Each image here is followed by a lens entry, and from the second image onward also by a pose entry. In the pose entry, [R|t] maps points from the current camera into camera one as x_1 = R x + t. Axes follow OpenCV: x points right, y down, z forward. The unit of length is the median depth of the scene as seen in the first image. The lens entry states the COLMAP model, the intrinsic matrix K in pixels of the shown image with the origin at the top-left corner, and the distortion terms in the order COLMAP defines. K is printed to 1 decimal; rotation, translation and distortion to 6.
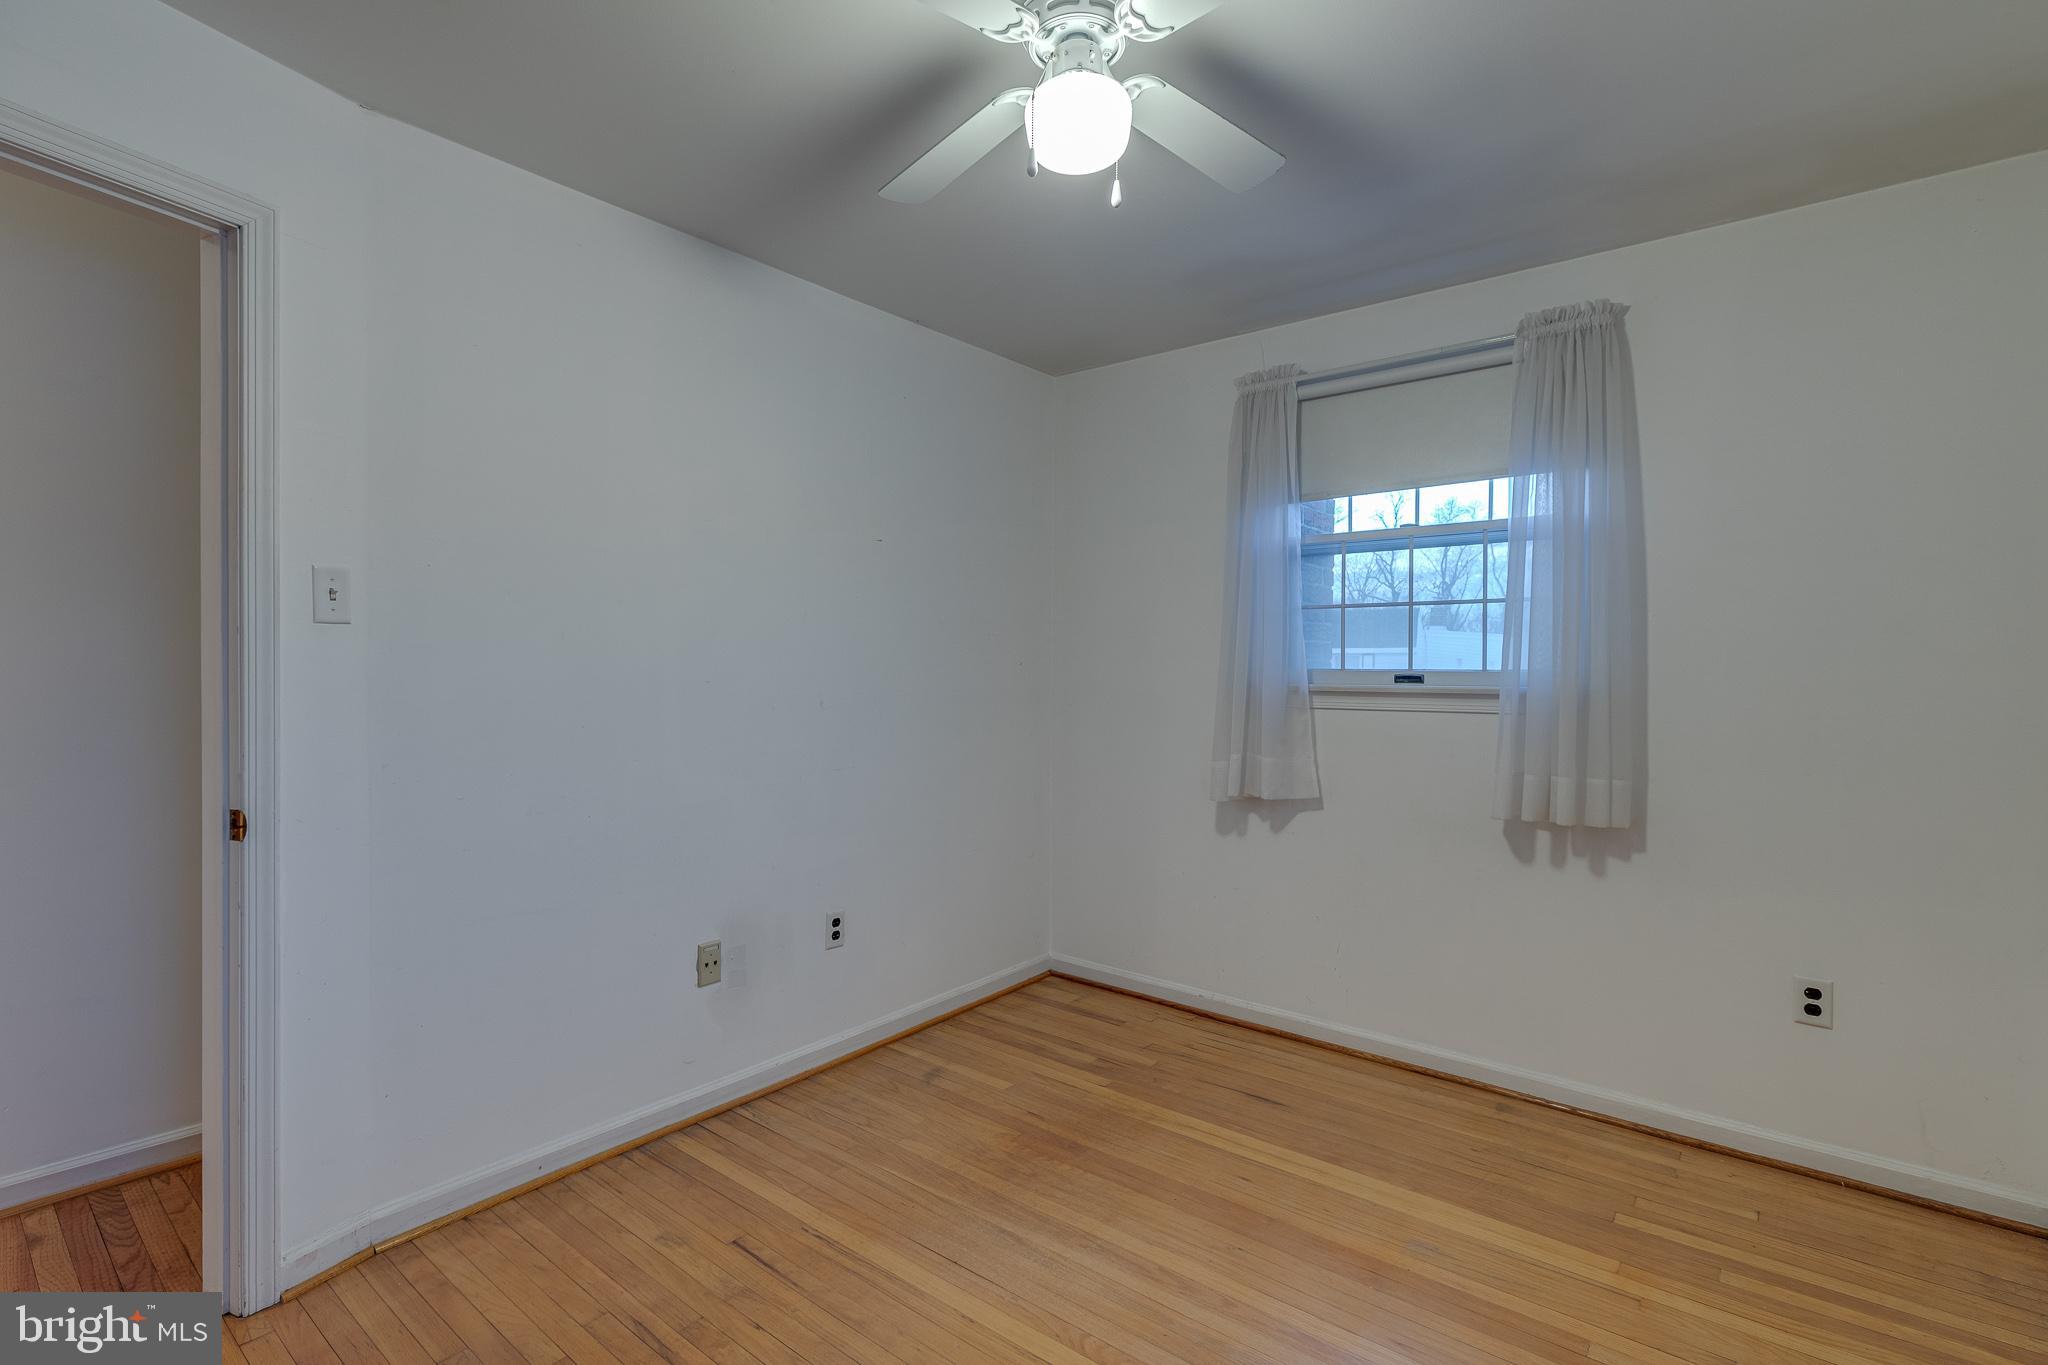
lens RADIAL K [[963.0, 0, 1020.2], [0, 963.0, 665.7], [0, 0, 1]] dist [0.002103, 0.000133]
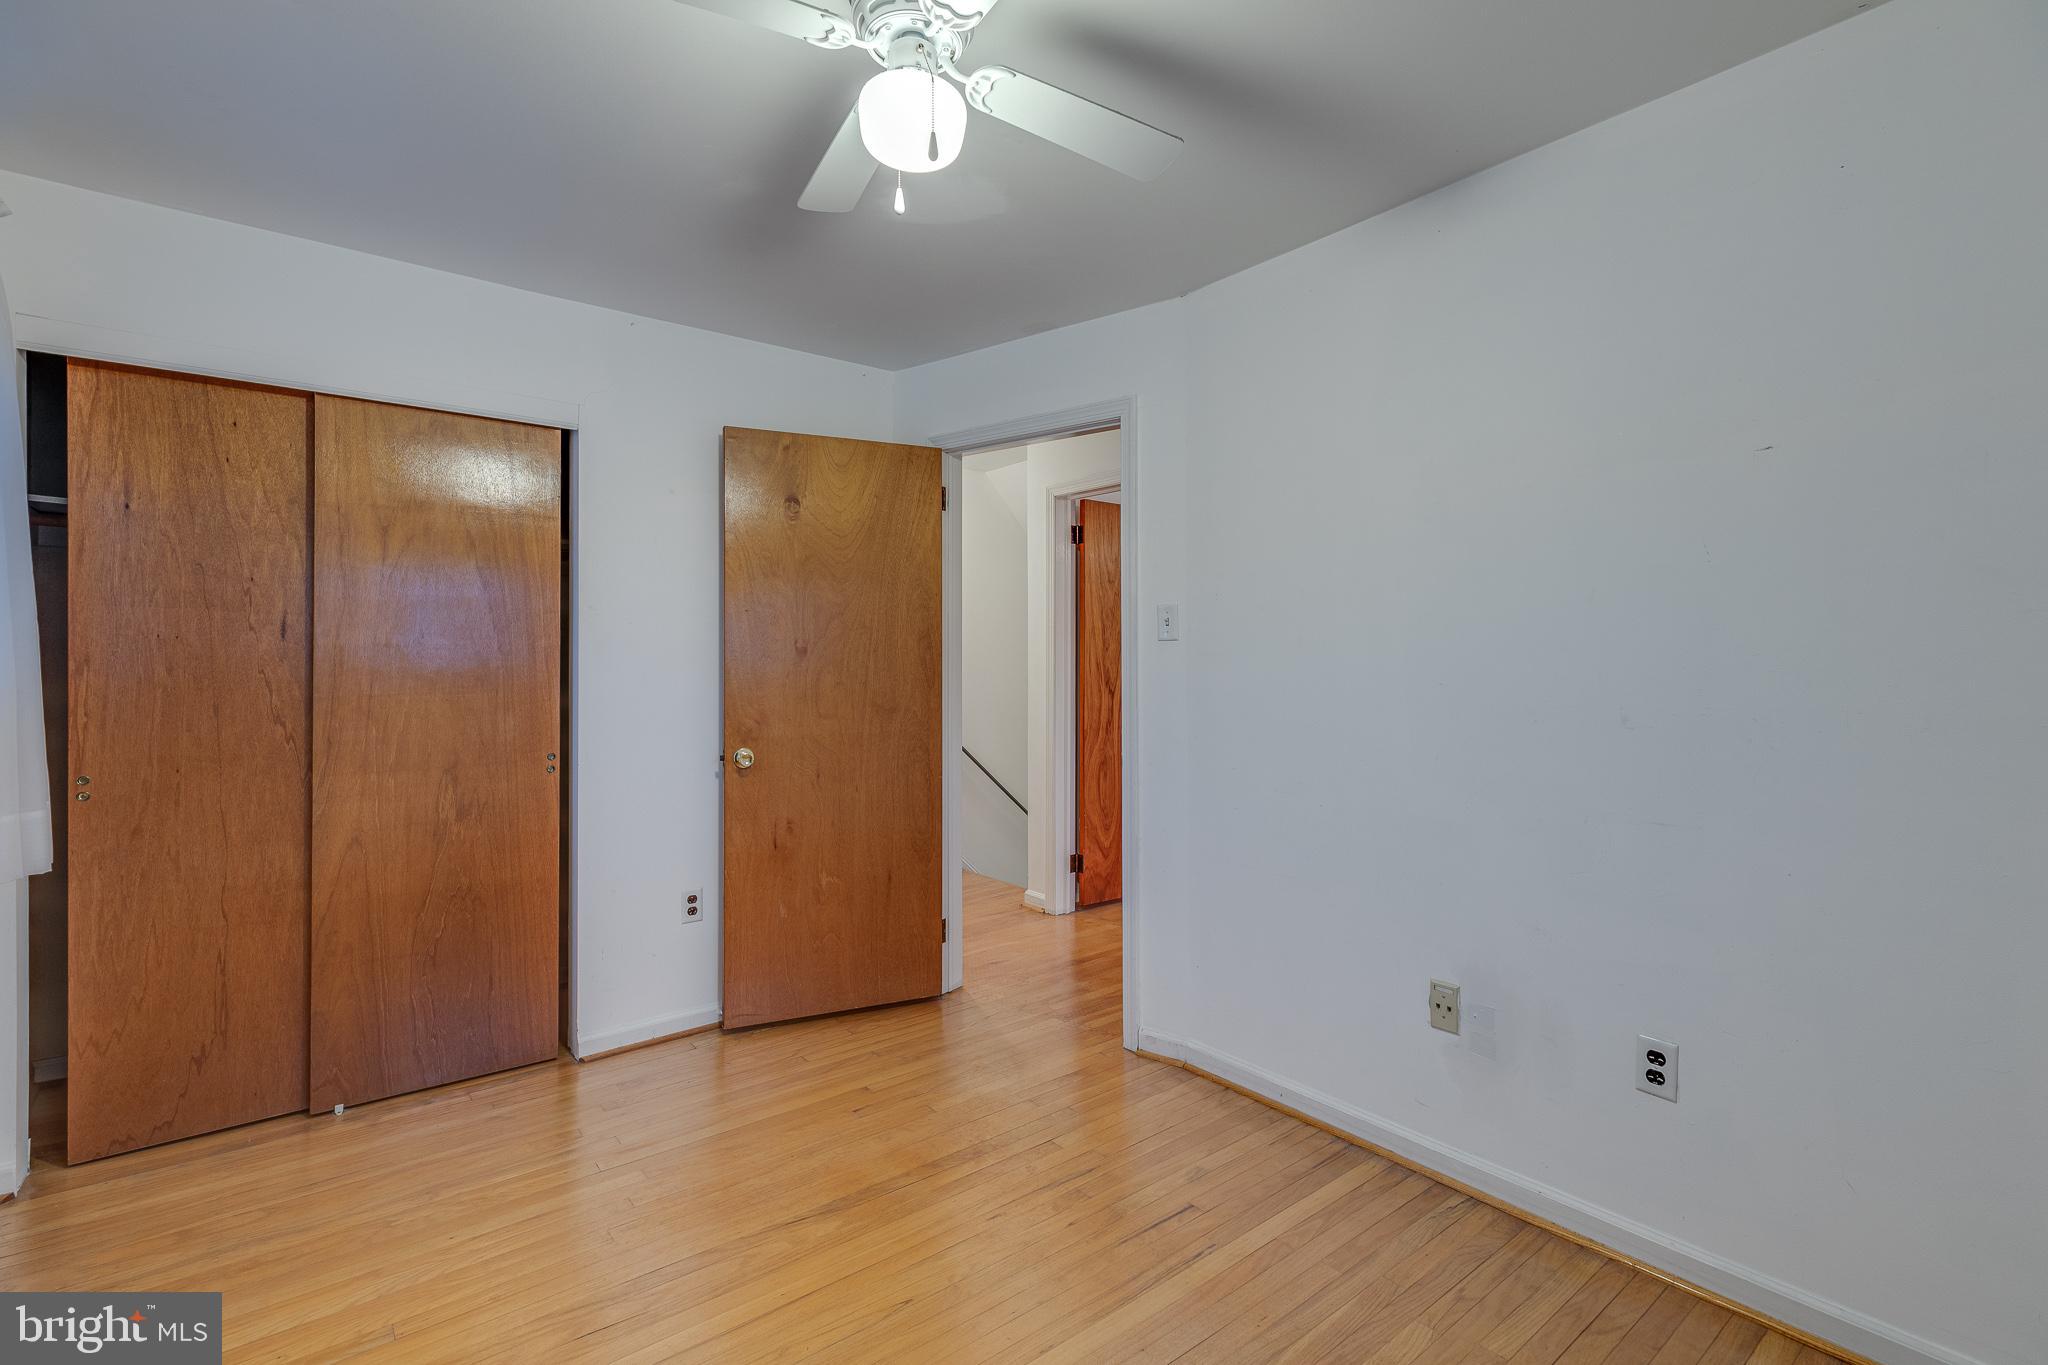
lens RADIAL K [[923.0, 0, 1027.2], [0, 923.0, 664.9], [0, 0, 1]] dist [0.001563, -0.000089]
pose [[-0.210340, -0.012525, -0.977548, 0.584592], [-0.003360, 0.999921, -0.012089, 0.010018], [0.977622, 0.000742, -0.210366, 0.811286]]
